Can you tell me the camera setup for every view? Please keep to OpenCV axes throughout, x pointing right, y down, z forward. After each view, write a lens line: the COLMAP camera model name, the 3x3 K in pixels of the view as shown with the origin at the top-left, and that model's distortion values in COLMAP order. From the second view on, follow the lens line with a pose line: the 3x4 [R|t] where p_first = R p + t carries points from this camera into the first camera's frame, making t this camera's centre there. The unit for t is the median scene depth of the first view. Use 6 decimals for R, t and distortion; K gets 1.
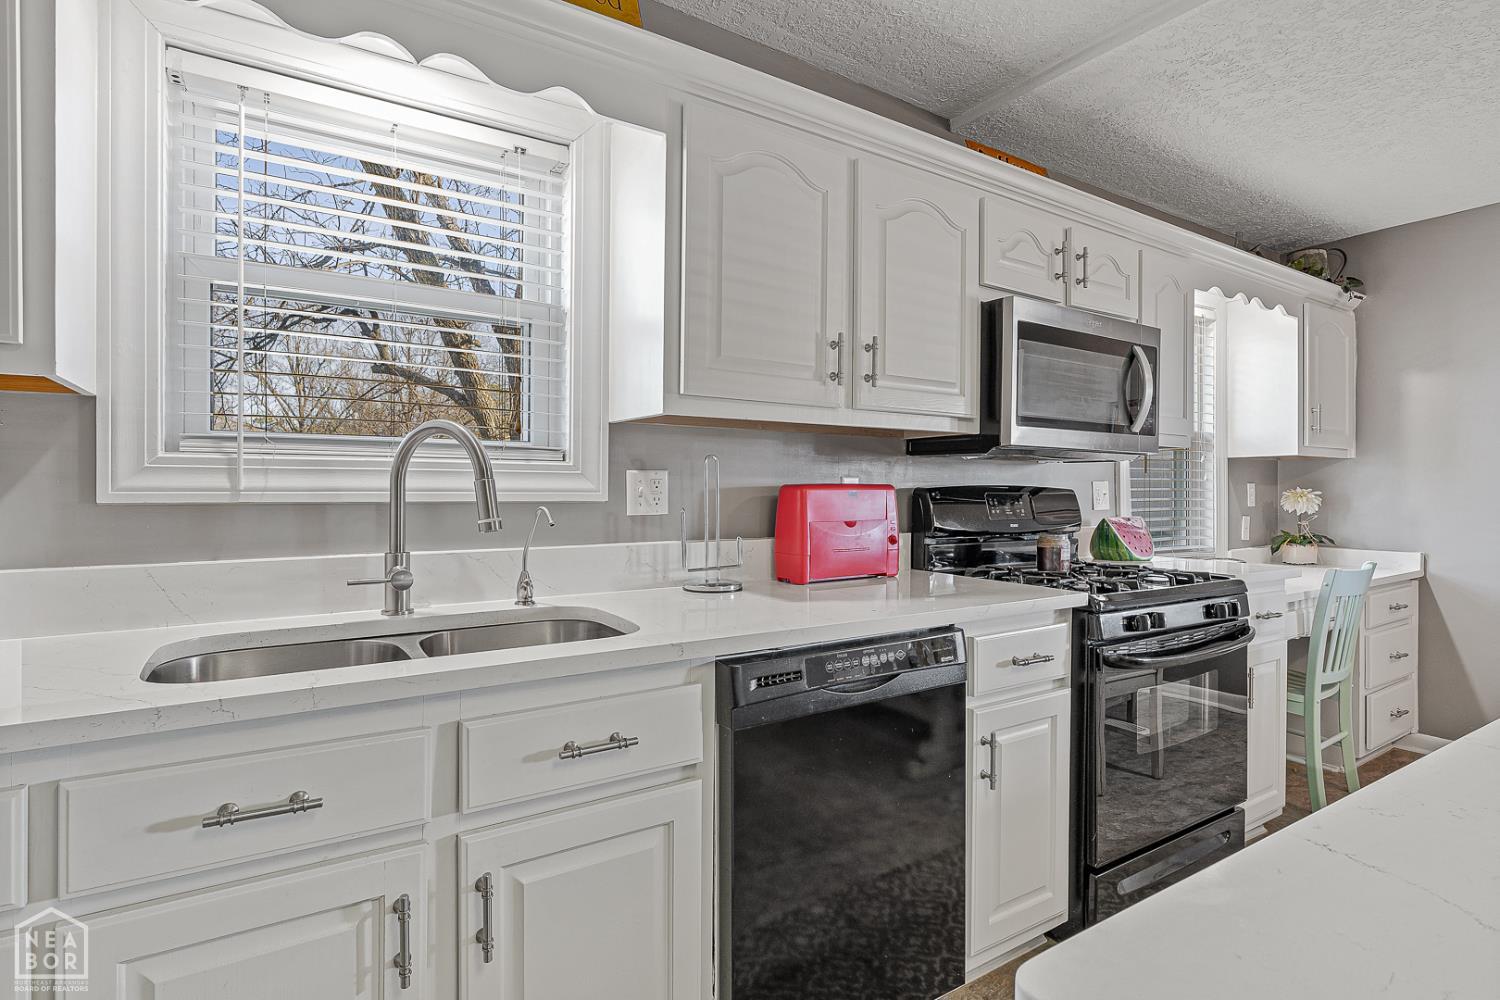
lens RADIAL K [[743.2, 0, 755.8], [0, 743.2, 491.0], [0, 0, 1]] dist [-0.004264, -0.000804]
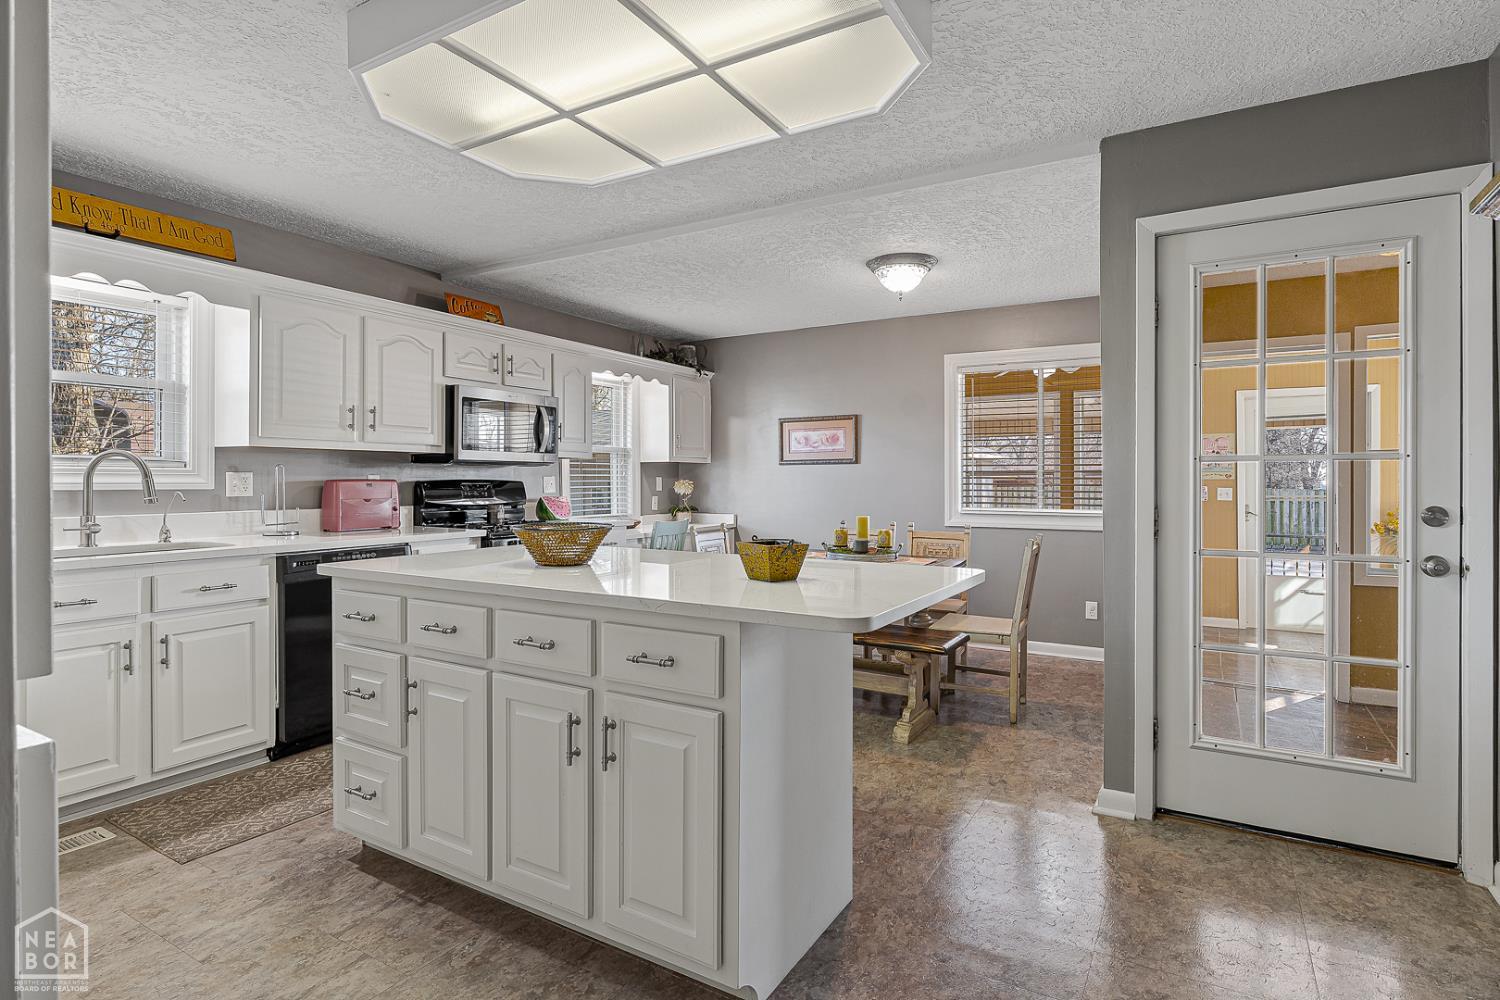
lens RADIAL K [[743.2, 0, 754.4], [0, 743.2, 482.8], [0, 0, 1]] dist [-0.004264, -0.000804]
pose [[0.890985, -0.005061, 0.454004, 0.157722], [0.004158, 0.999987, 0.002987, -0.001905], [-0.454013, -0.000774, 0.890995, -1.219659]]
